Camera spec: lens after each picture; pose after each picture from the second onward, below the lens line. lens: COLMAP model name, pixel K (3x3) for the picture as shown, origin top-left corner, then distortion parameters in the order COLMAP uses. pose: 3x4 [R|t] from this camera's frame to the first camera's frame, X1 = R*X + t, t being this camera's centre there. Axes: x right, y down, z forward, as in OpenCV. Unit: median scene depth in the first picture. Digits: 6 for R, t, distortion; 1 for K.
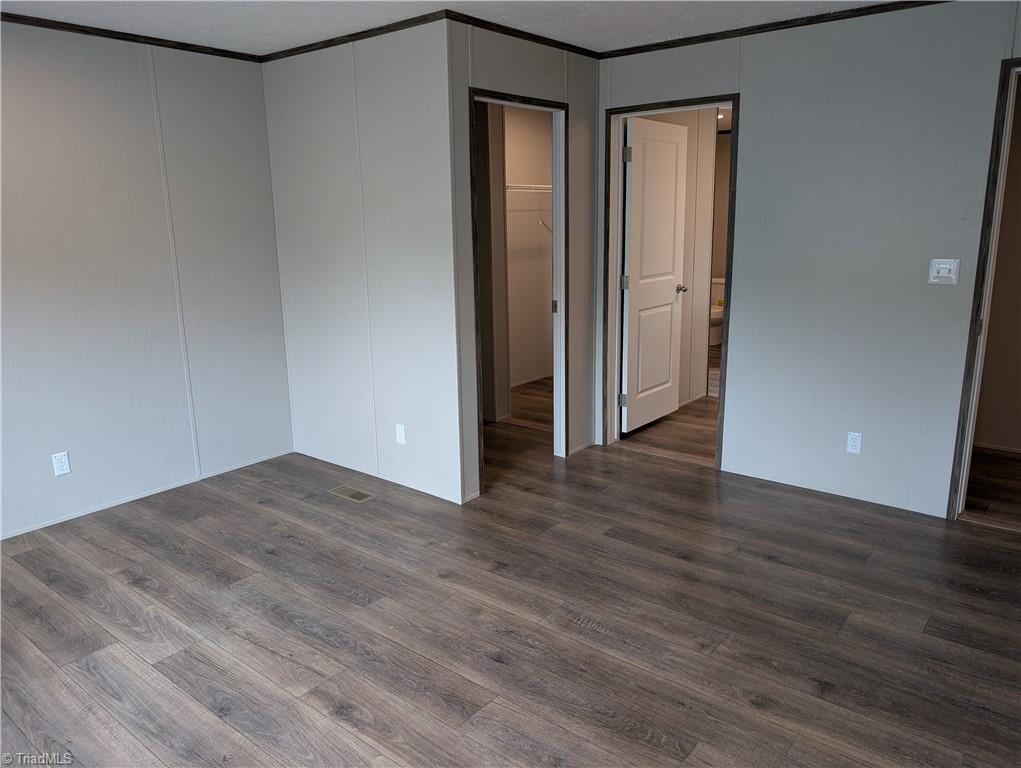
lens RADIAL K [[737.0, 0, 518.3], [0, 737.0, 379.6], [0, 0, 1]] dist [0.015895, -0.007538]
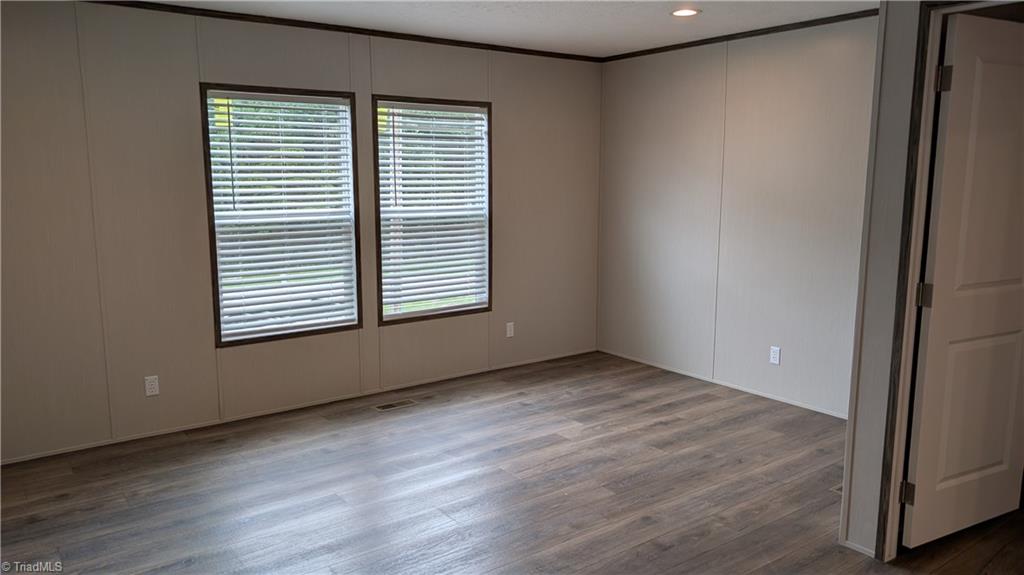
lens RADIAL K [[745.1, 0, 512.5], [0, 745.1, 284.6], [0, 0, 1]] dist [0.011149, -0.005922]
pose [[-0.250609, 0.162515, -0.954350, 0.887567], [-0.213728, 0.952196, 0.218273, -0.233994], [0.944201, 0.258673, -0.203895, 0.942903]]
